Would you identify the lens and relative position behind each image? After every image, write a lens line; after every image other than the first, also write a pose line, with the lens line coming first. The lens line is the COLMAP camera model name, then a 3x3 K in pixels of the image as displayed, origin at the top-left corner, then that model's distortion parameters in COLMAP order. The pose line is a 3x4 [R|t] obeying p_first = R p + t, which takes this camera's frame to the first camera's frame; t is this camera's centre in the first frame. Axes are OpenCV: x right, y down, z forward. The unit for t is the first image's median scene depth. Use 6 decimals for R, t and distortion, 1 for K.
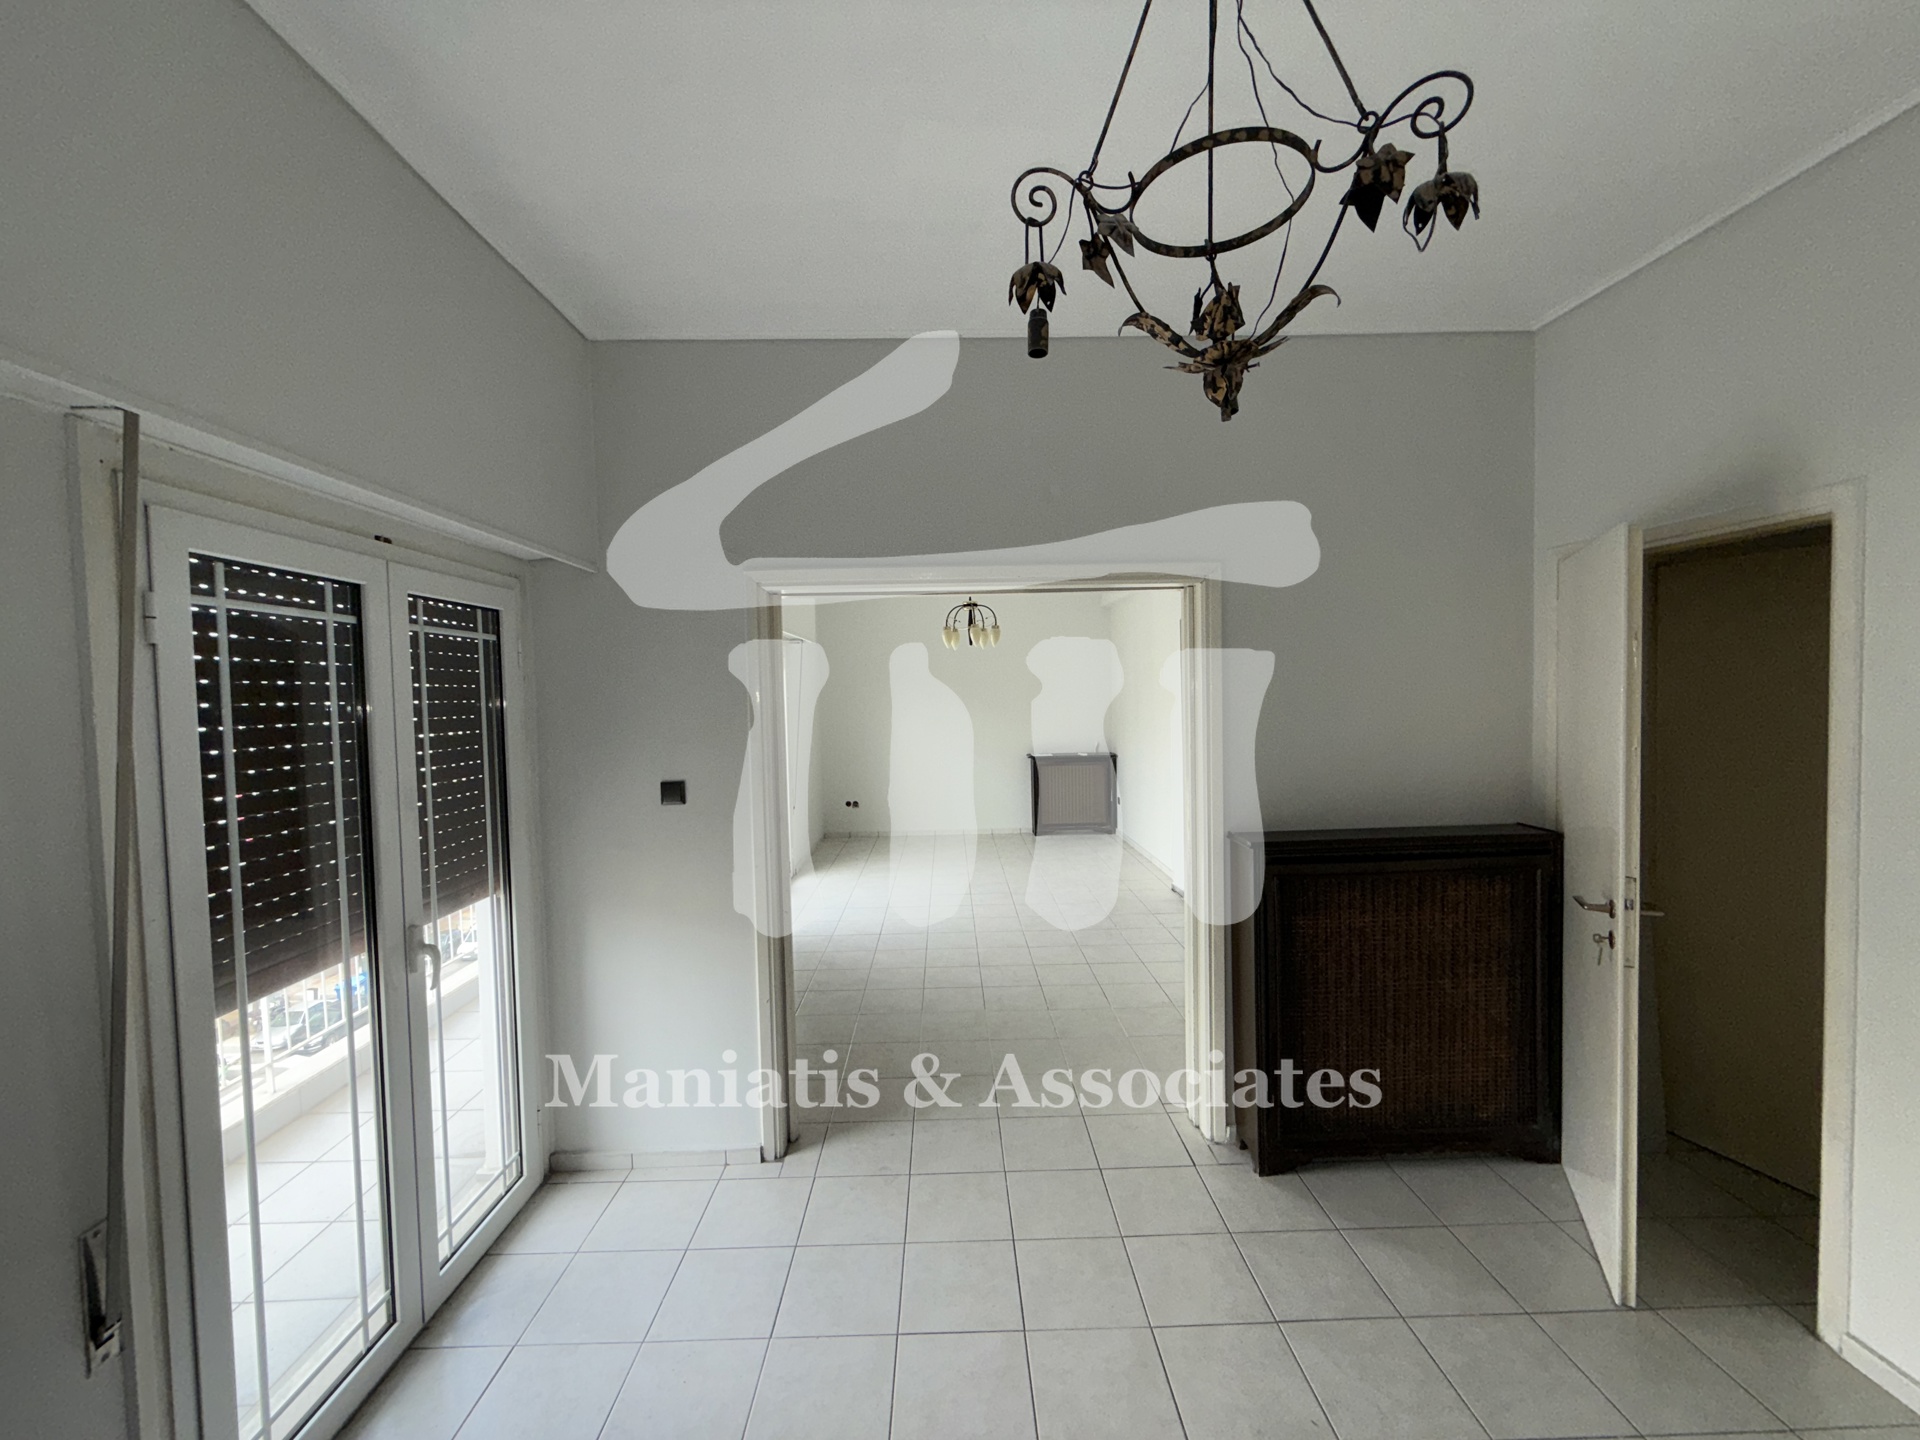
lens RADIAL K [[762.4, 0, 953.7], [0, 762.4, 720.8], [0, 0, 1]] dist [-0.001923, 0.000124]
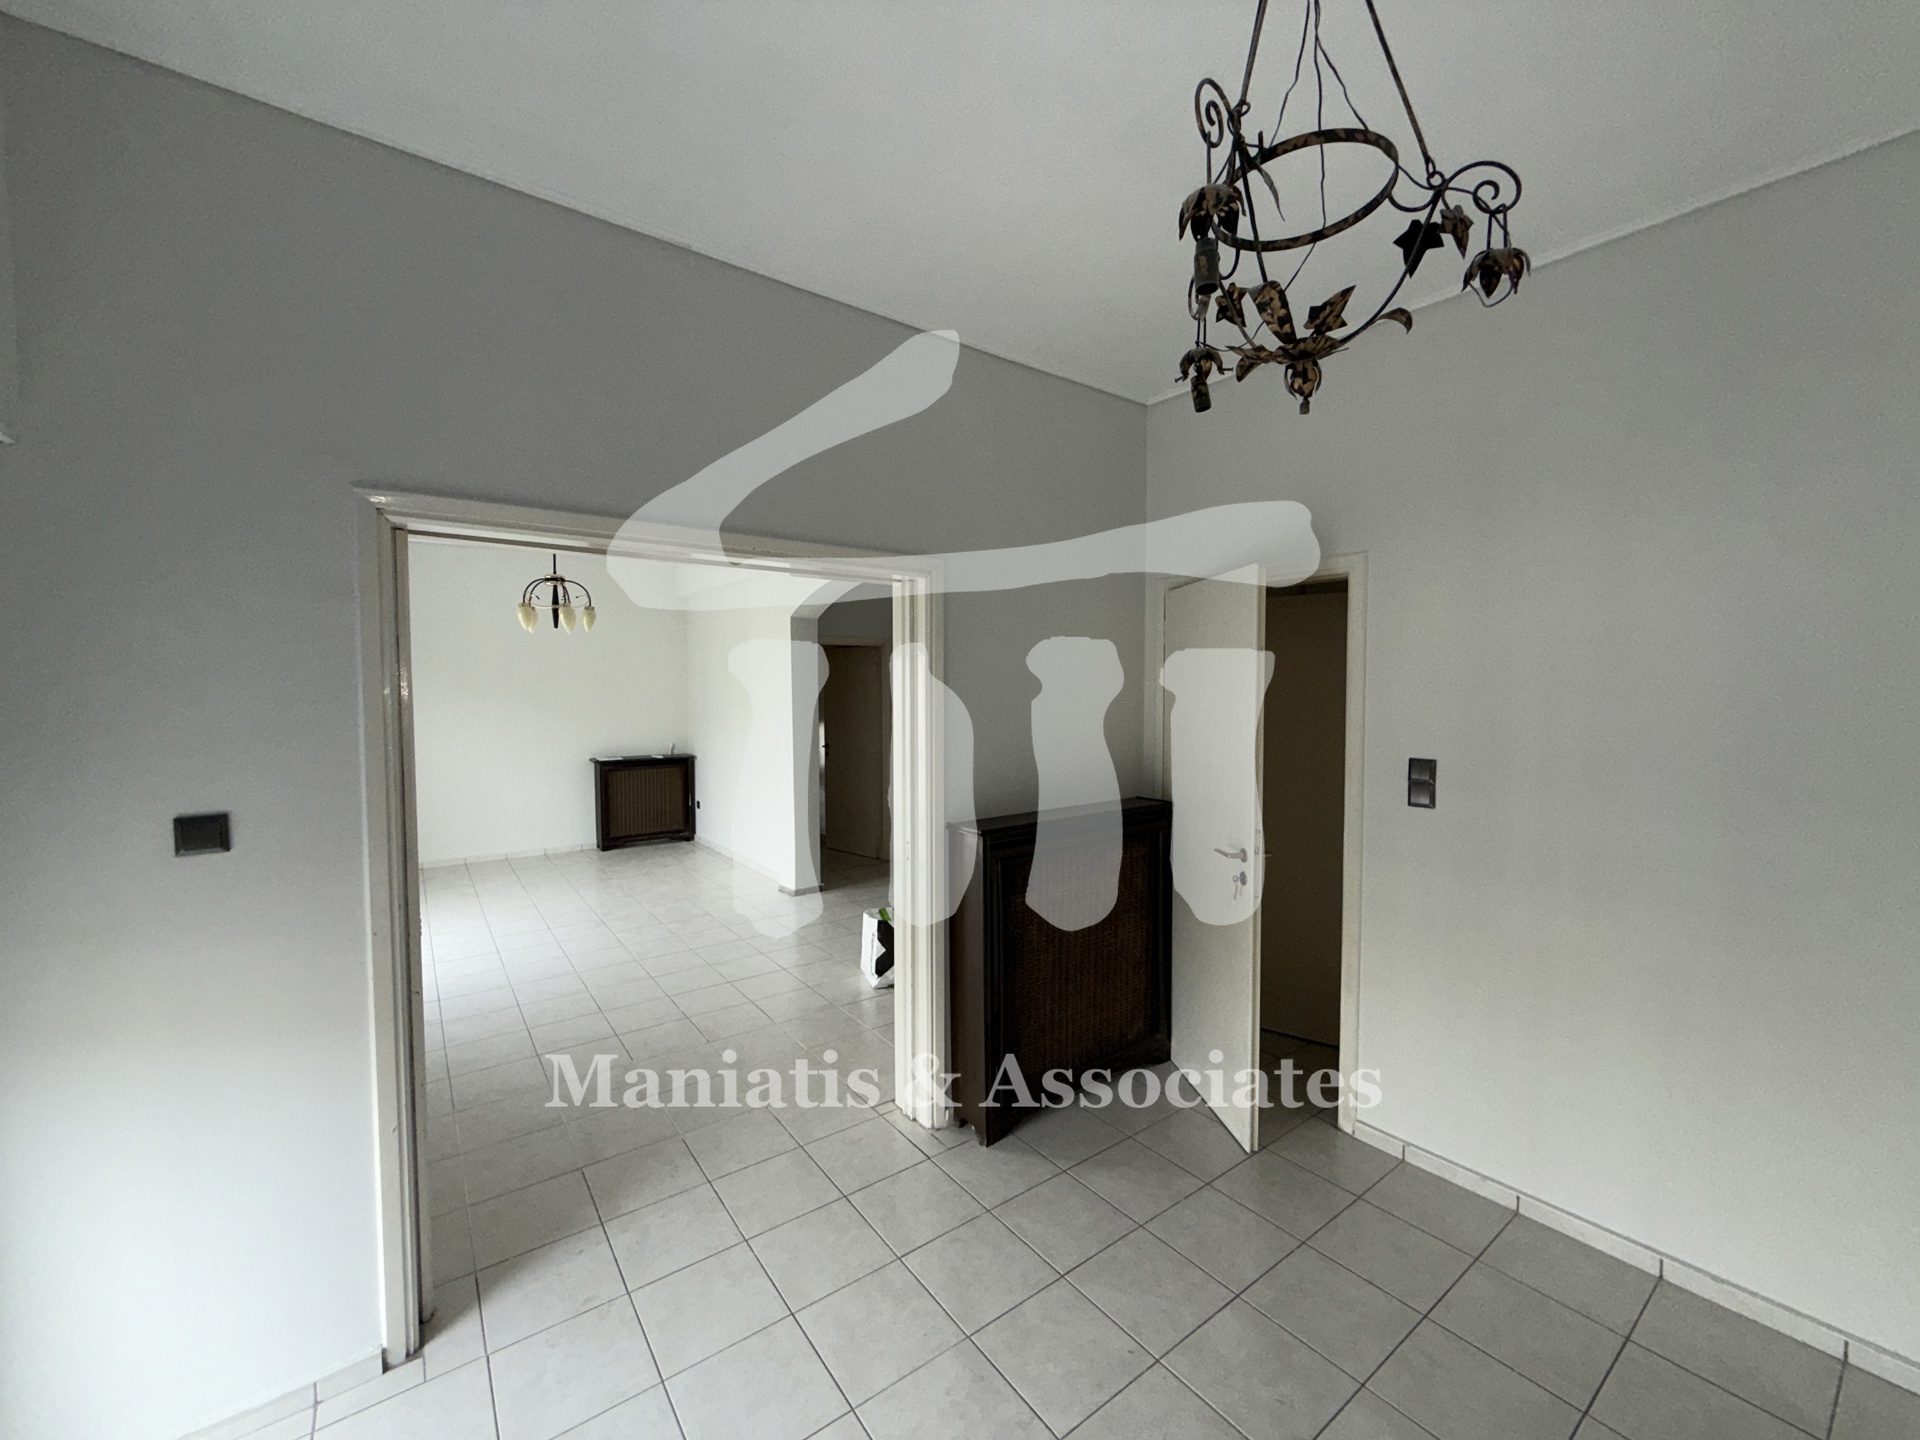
lens RADIAL K [[762.4, 0, 958.7], [0, 762.4, 719.8], [0, 0, 1]] dist [-0.001923, 0.000124]
pose [[0.812882, -0.004837, 0.582408, -0.230542], [0.005994, 0.999982, -0.000061, 0.007153], [-0.582397, 0.003540, 0.812897, 0.159013]]
